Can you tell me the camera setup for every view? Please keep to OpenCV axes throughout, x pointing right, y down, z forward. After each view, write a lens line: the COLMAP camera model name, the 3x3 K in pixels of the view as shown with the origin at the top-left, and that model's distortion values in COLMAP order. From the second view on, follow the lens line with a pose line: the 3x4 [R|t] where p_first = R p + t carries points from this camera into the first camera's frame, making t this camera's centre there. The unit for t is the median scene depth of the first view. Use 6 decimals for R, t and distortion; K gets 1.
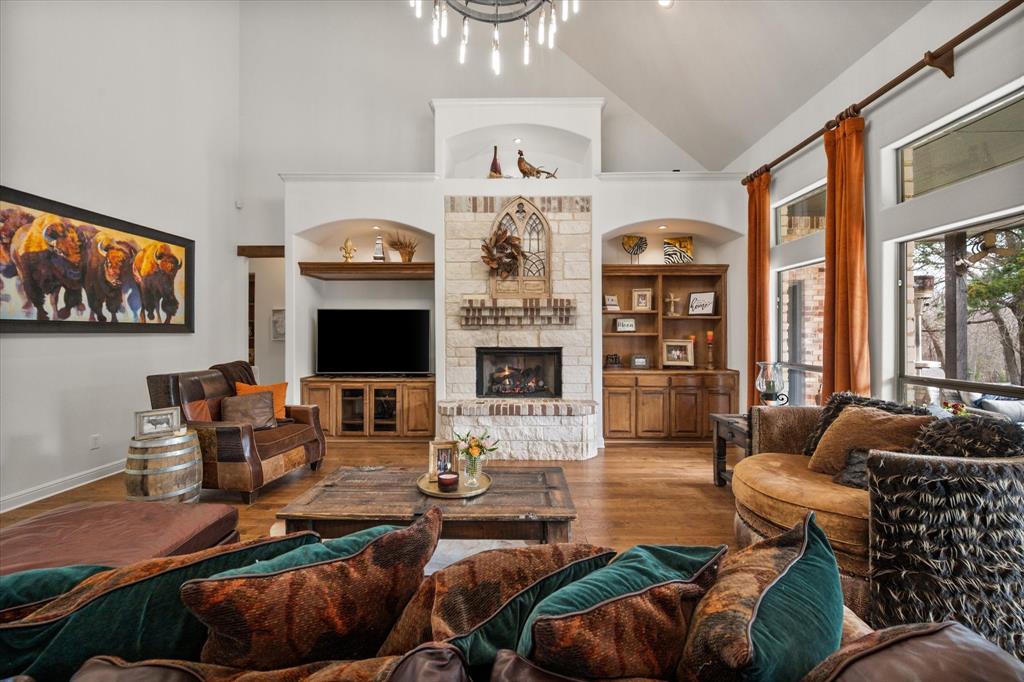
lens RADIAL K [[411.3, 0, 513.3], [0, 411.3, 331.5], [0, 0, 1]] dist [-0.002279, -0.000281]
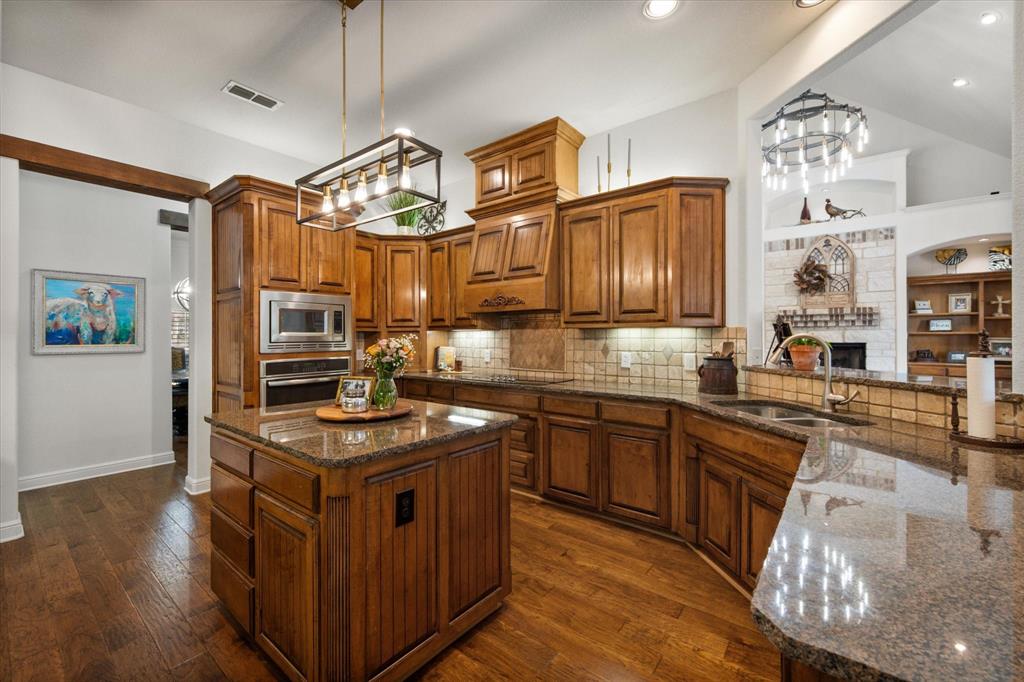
lens RADIAL K [[415.4, 0, 513.0], [0, 415.4, 335.8], [0, 0, 1]] dist [-0.001588, -0.000105]
pose [[0.789010, 0.001679, -0.614378, 0.042391], [0.002198, 0.999982, 0.005557, 0.005179], [0.614376, -0.005735, 0.788993, -0.774427]]
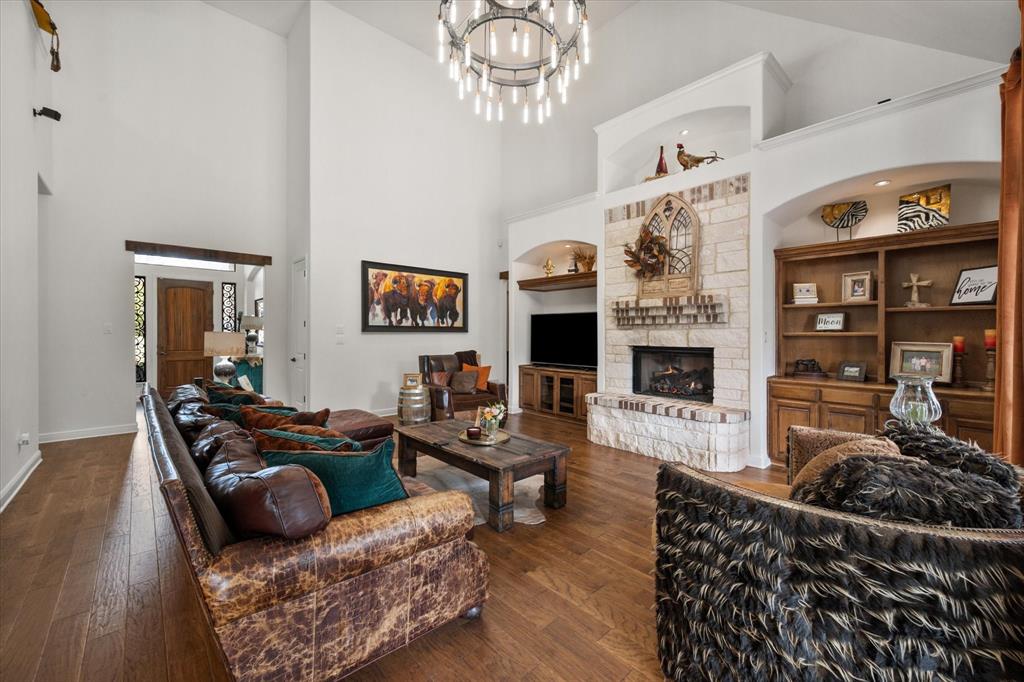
lens RADIAL K [[415.4, 0, 513.0], [0, 415.4, 335.8], [0, 0, 1]] dist [-0.001588, -0.000105]
pose [[0.674479, 0.005780, -0.738271, 0.501509], [-0.000394, 0.999972, 0.007469, 0.004586], [0.738294, -0.004746, 0.674462, 0.051791]]
